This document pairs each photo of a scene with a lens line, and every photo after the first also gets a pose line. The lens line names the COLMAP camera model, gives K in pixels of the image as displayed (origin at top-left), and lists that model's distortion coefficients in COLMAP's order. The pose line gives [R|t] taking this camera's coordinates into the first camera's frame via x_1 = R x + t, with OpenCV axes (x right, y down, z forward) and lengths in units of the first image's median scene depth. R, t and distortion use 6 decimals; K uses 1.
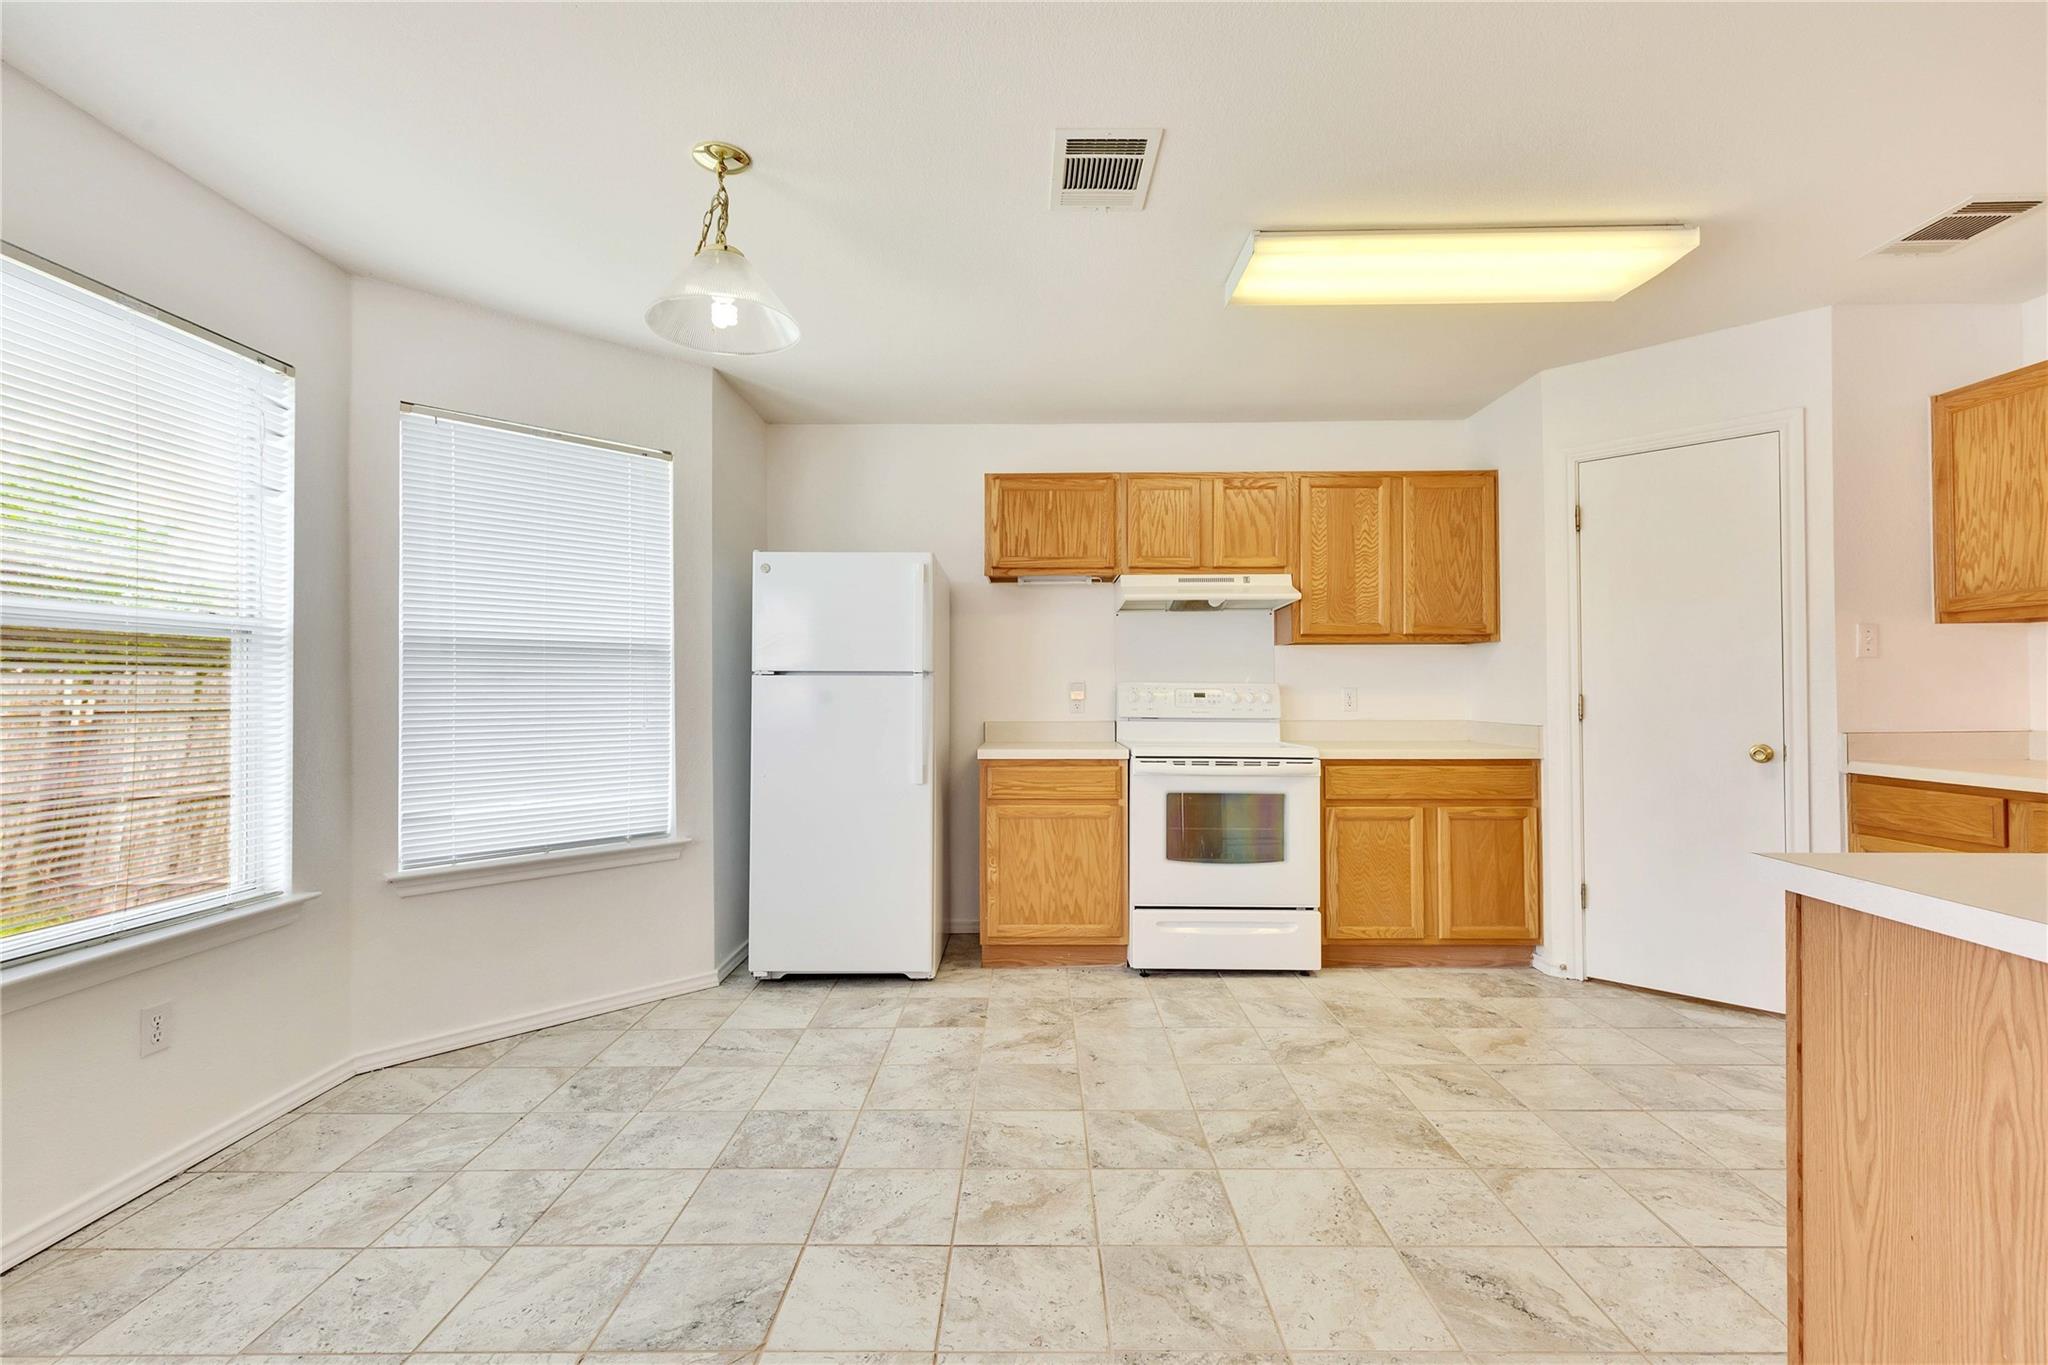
lens RADIAL K [[919.7, 0, 1024.0], [0, 919.7, 682.5], [0, 0, 1]] dist [0.002527, 0.001359]
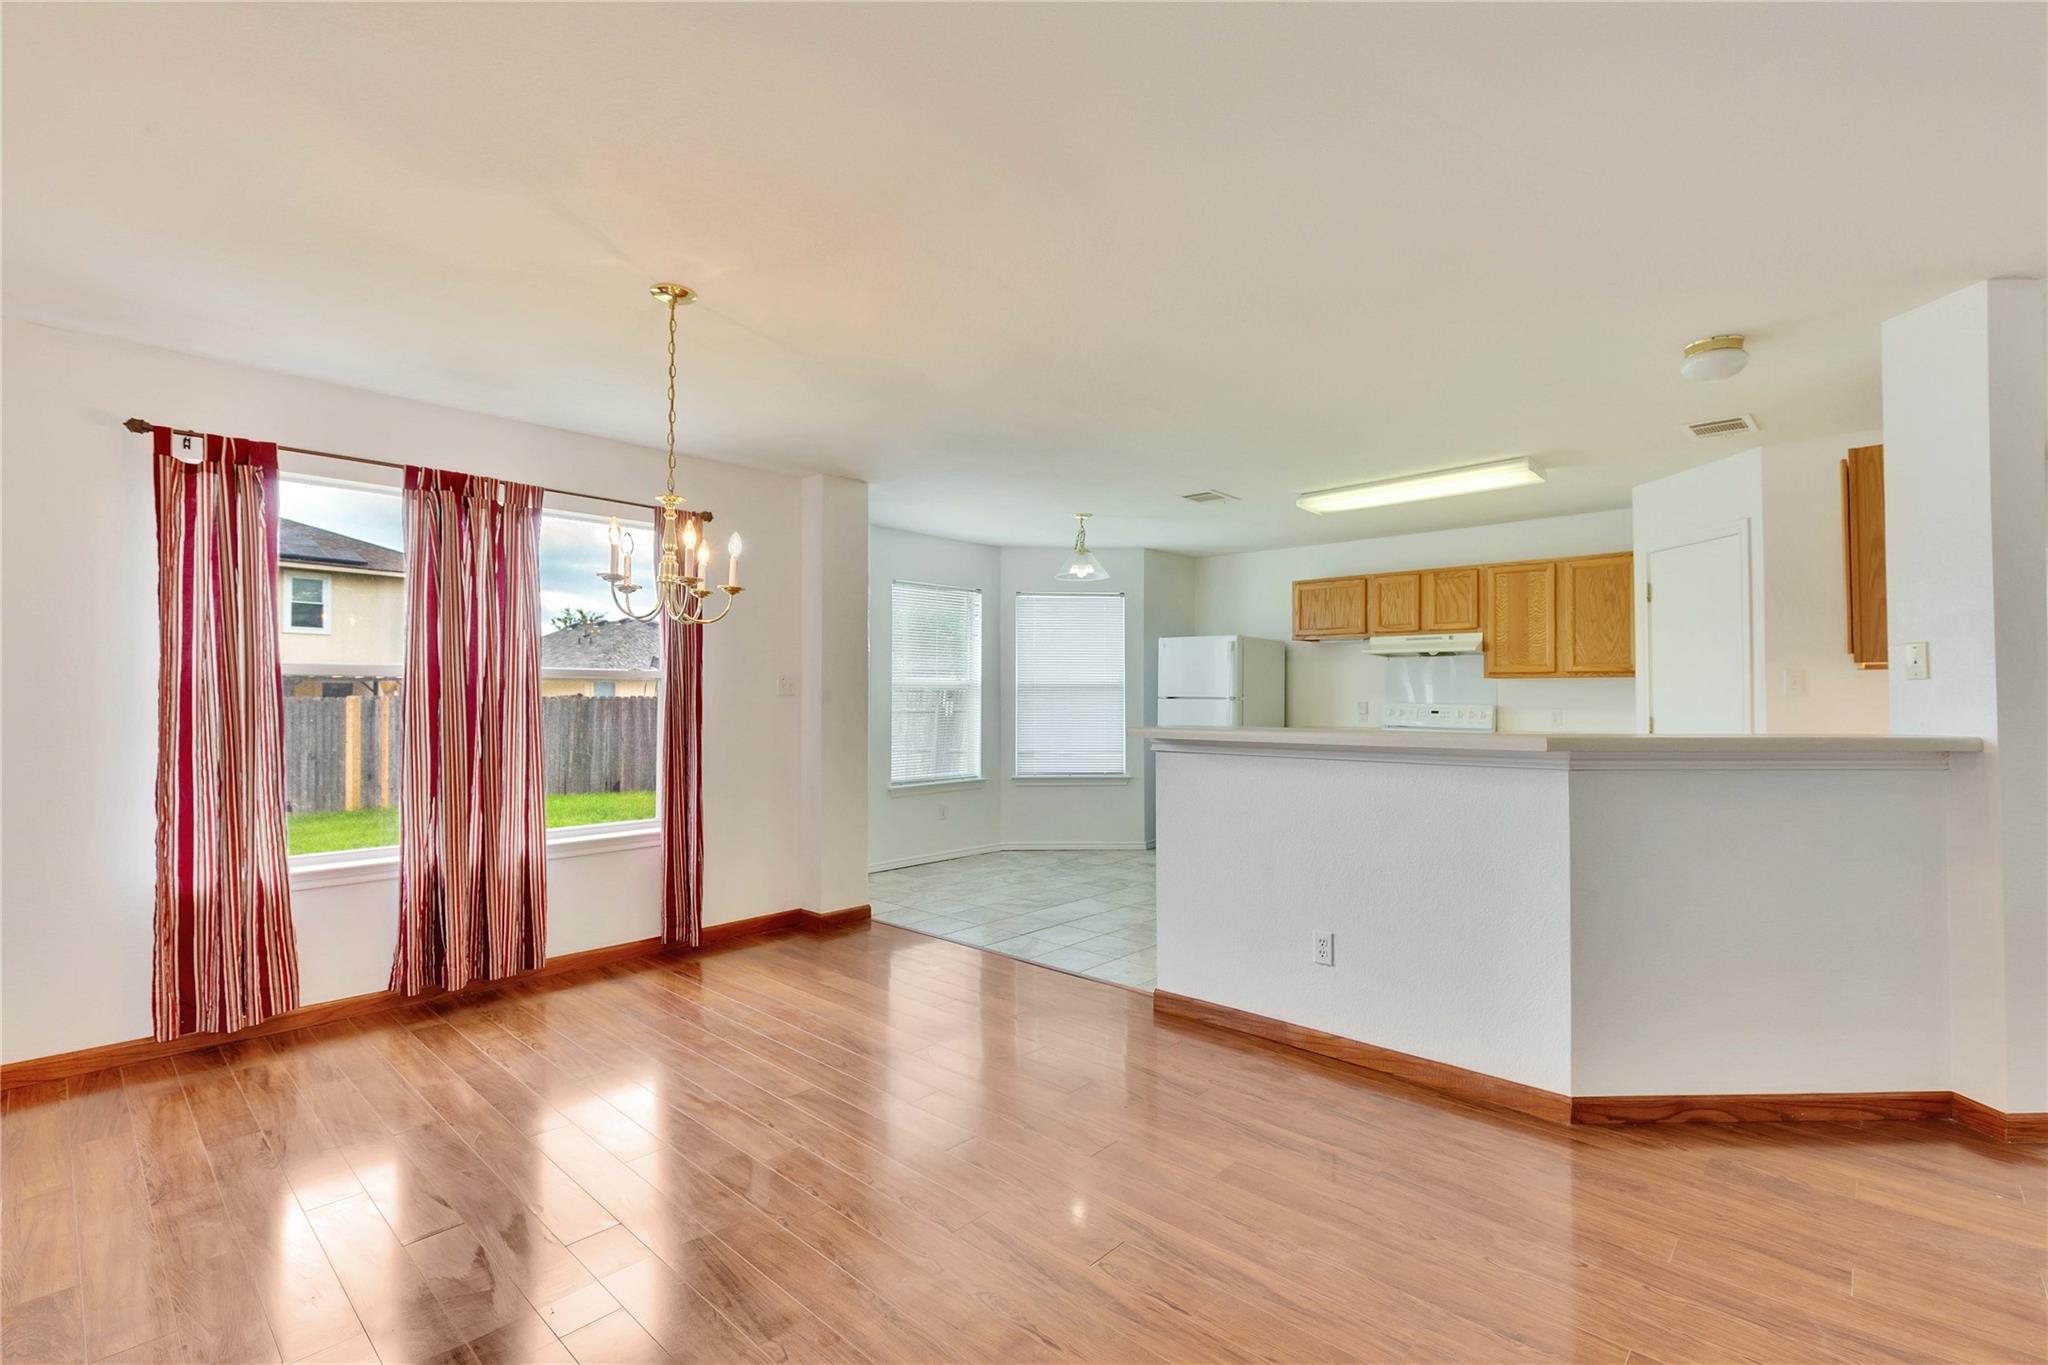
lens RADIAL K [[919.7, 0, 1024.0], [0, 919.7, 682.5], [0, 0, 1]] dist [0.002527, 0.001359]
pose [[0.740300, -0.002797, -0.672271, 0.749877], [0.004380, 0.999990, 0.000663, -0.040498], [0.672263, -0.003436, 0.740305, -0.622091]]
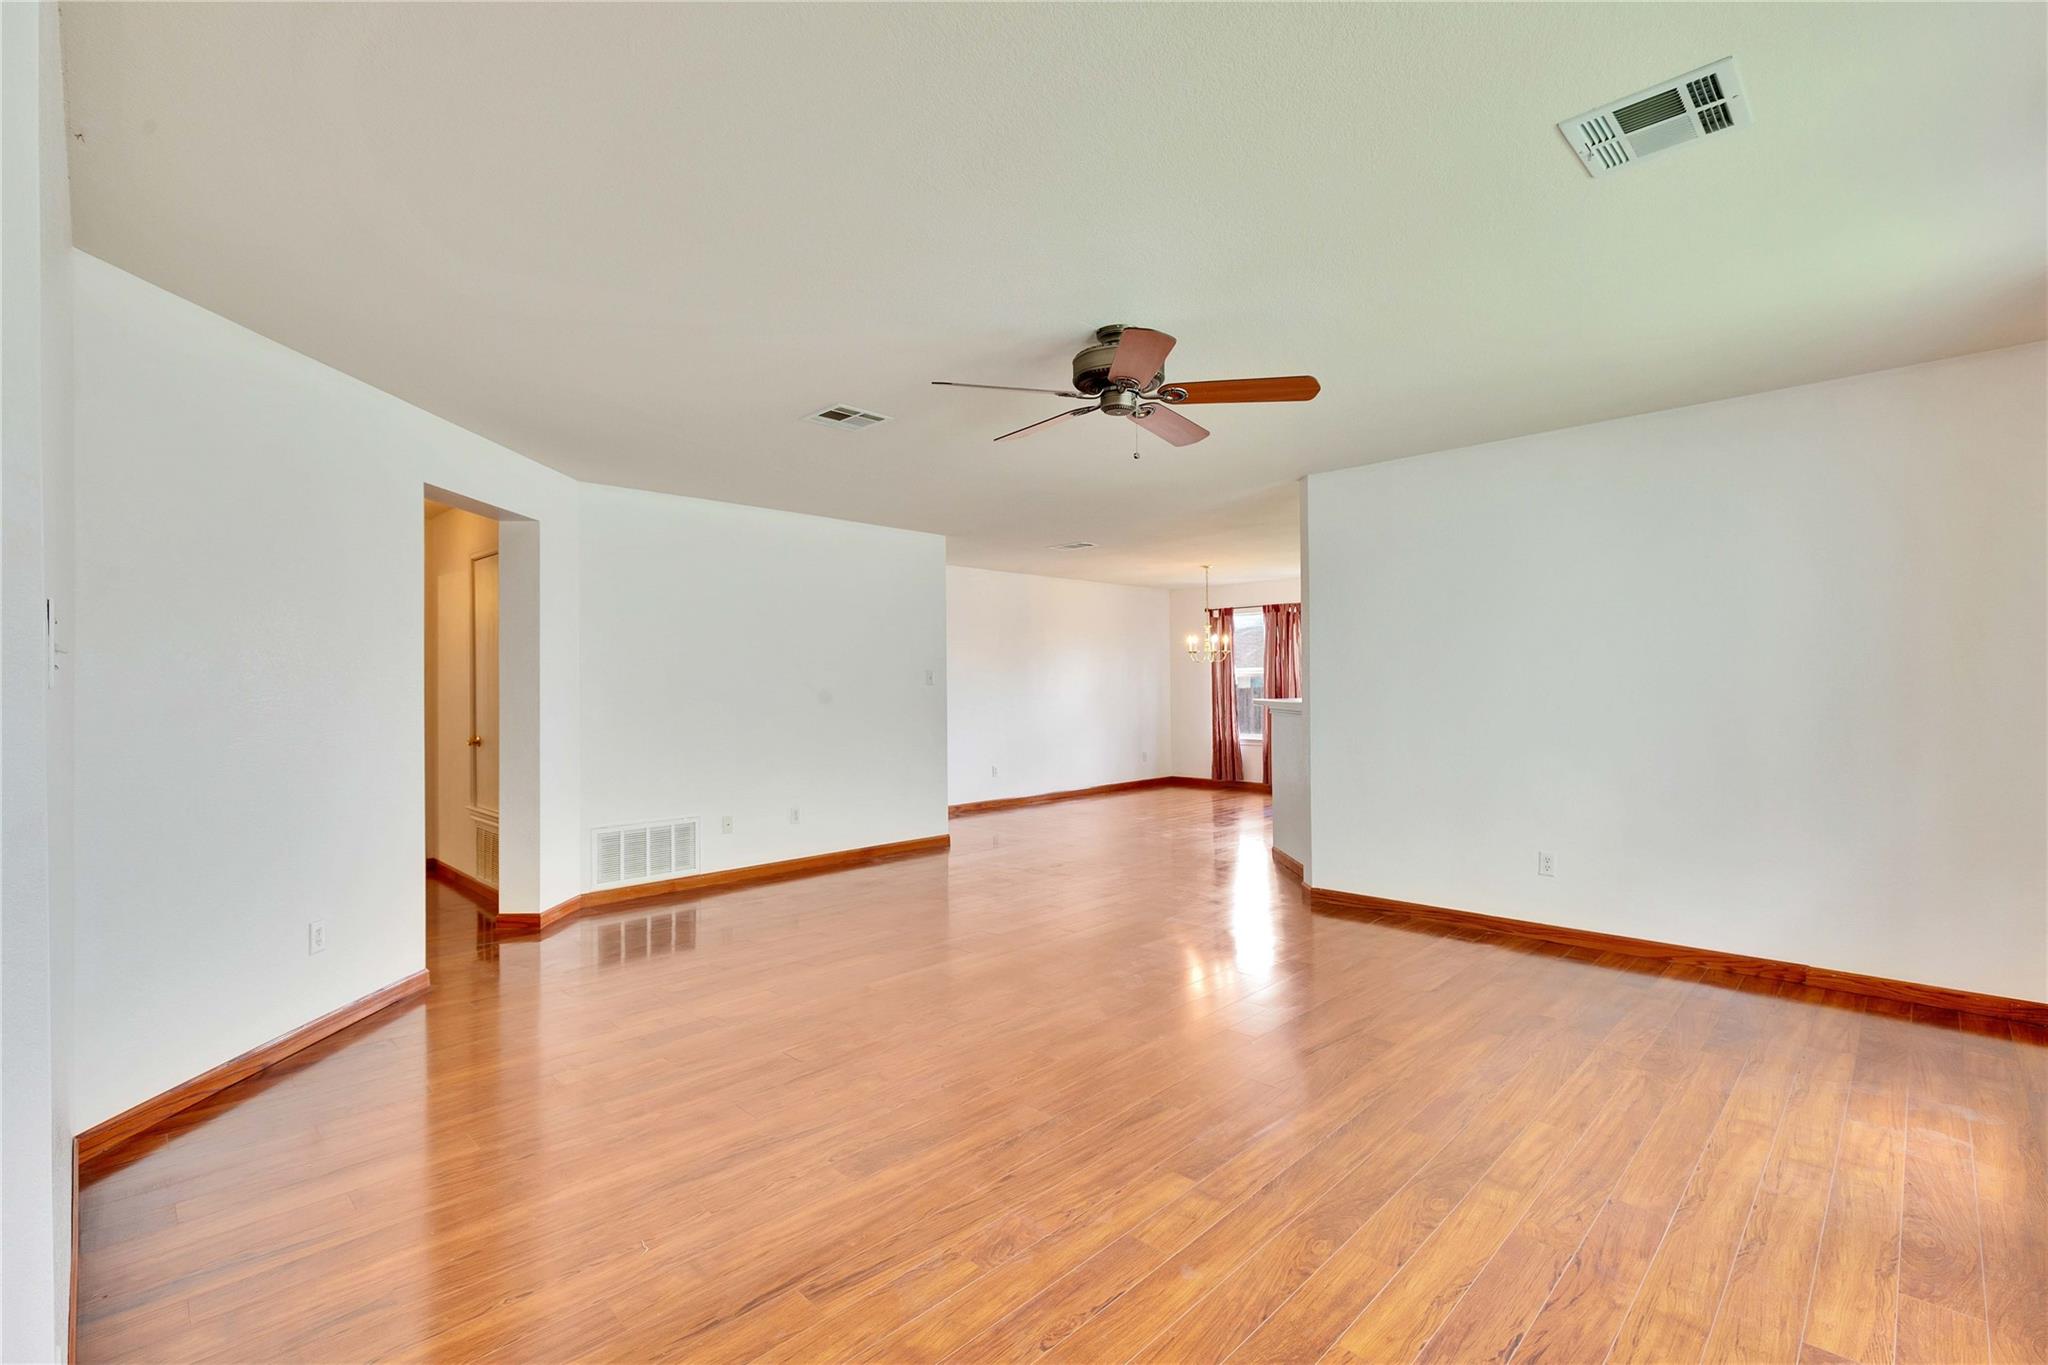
lens RADIAL K [[919.7, 0, 1024.0], [0, 919.7, 682.5], [0, 0, 1]] dist [0.002527, 0.001359]
pose [[-0.696778, 0.004828, -0.717271, 2.051934], [0.017481, 0.999795, -0.010252, -0.017847], [0.717074, -0.019682, -0.696719, 0.958432]]
